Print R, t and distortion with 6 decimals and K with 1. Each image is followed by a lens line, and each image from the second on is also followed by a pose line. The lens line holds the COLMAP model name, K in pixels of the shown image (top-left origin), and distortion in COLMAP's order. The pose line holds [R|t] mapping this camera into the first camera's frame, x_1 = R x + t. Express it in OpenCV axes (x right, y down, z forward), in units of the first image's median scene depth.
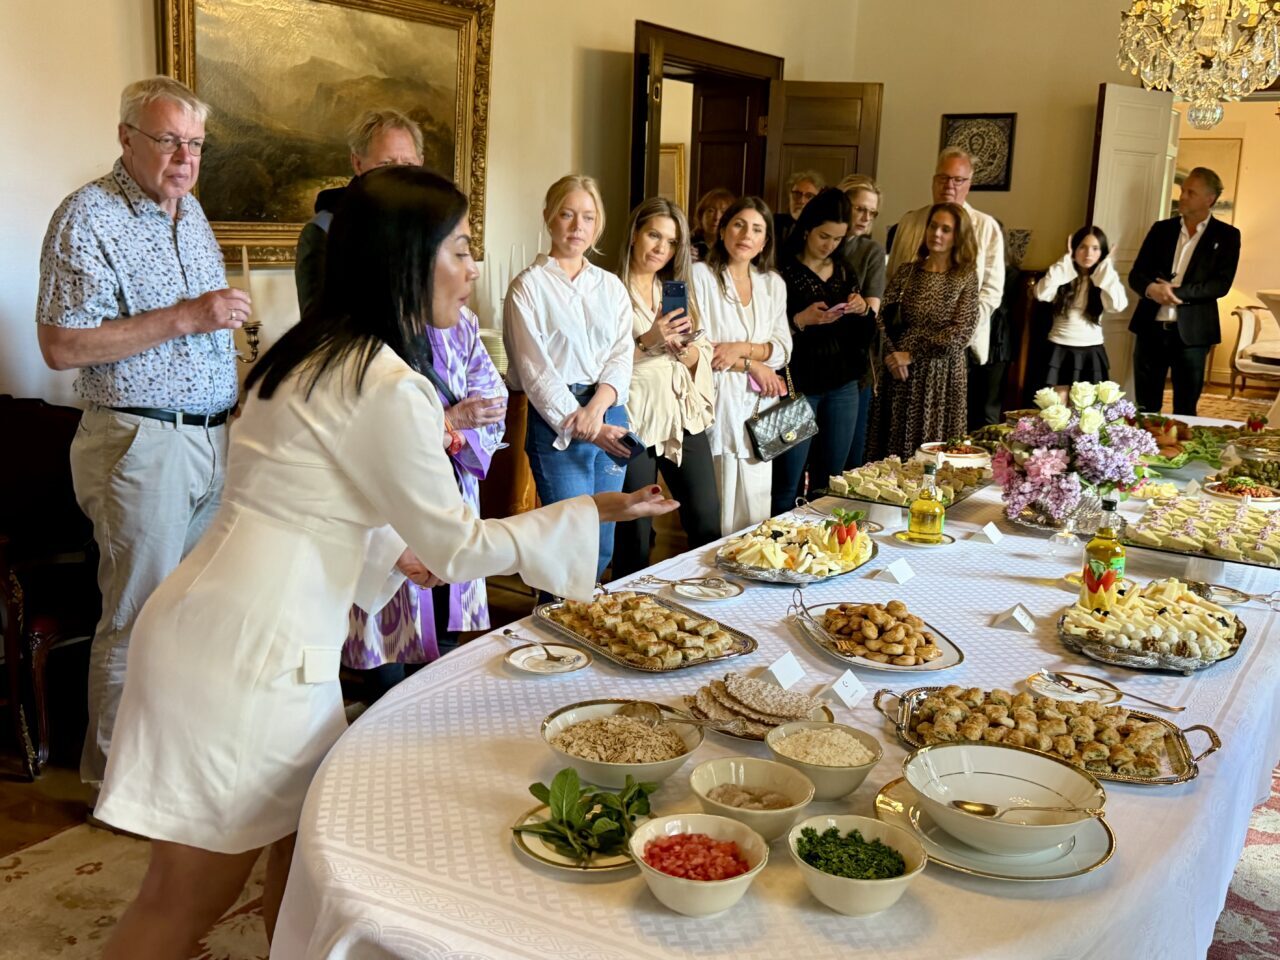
lens RADIAL K [[1274.3, 0, 624.7], [0, 1274.3, 485.6], [0, 0, 1]] dist [0.178331, -0.360795]
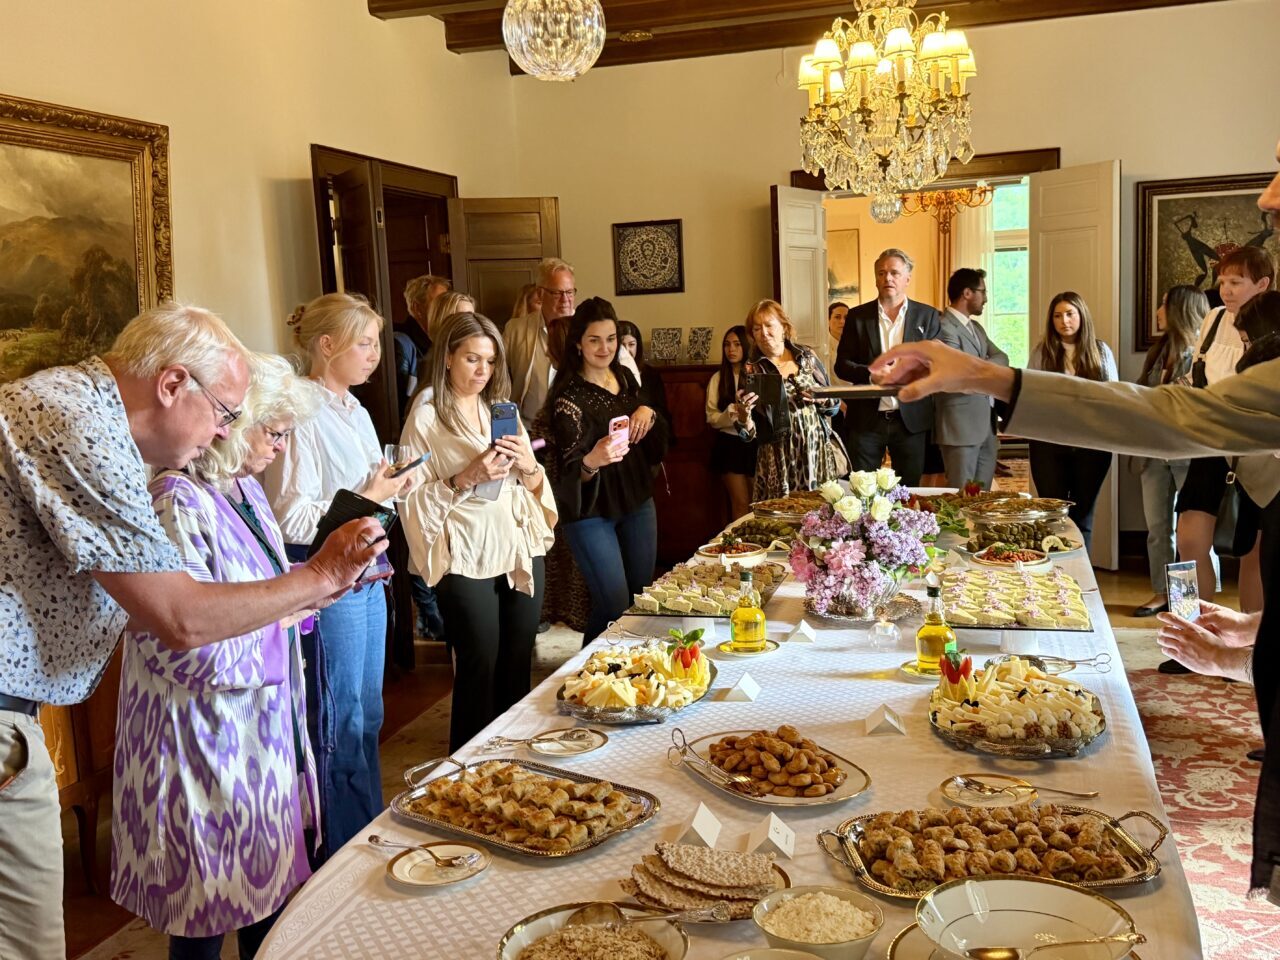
lens RADIAL K [[1274.3, 0, 624.7], [0, 1274.3, 485.6], [0, 0, 1]] dist [0.178331, -0.360795]
pose [[0.957700, -0.113858, 0.264288, -0.098330], [0.135261, 0.988728, -0.064193, -0.029968], [-0.254000, 0.097225, 0.962305, 0.076569]]
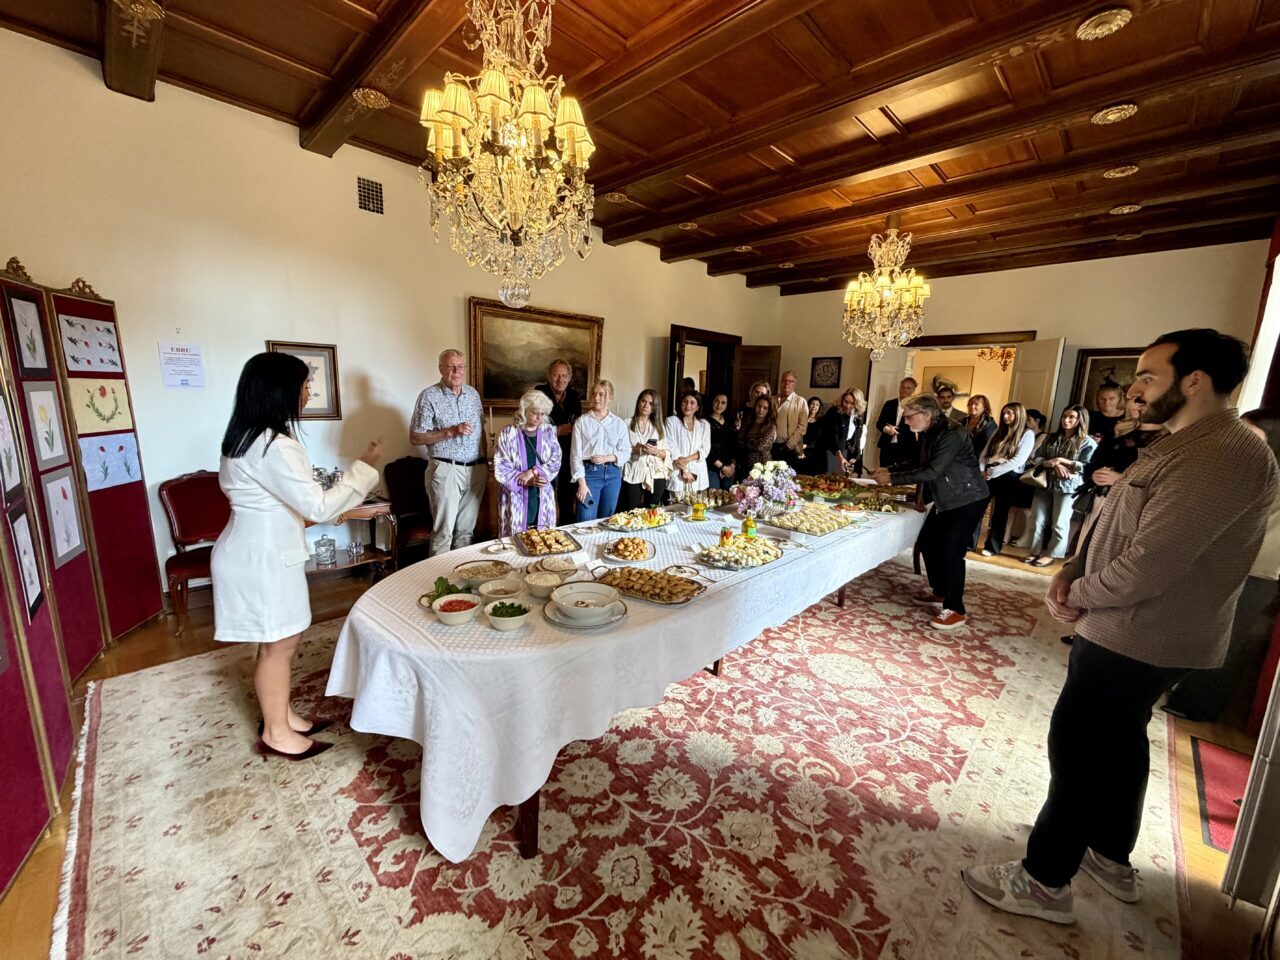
lens RADIAL K [[505.4, 0, 631.0], [0, 505.4, 484.8], [0, 0, 1]] dist [0.016136, -0.000011]
pose [[0.975837, 0.038839, -0.215019, 0.315119], [-0.047149, 0.998321, -0.033654, 0.013319], [0.213351, 0.042979, 0.976030, -0.025686]]
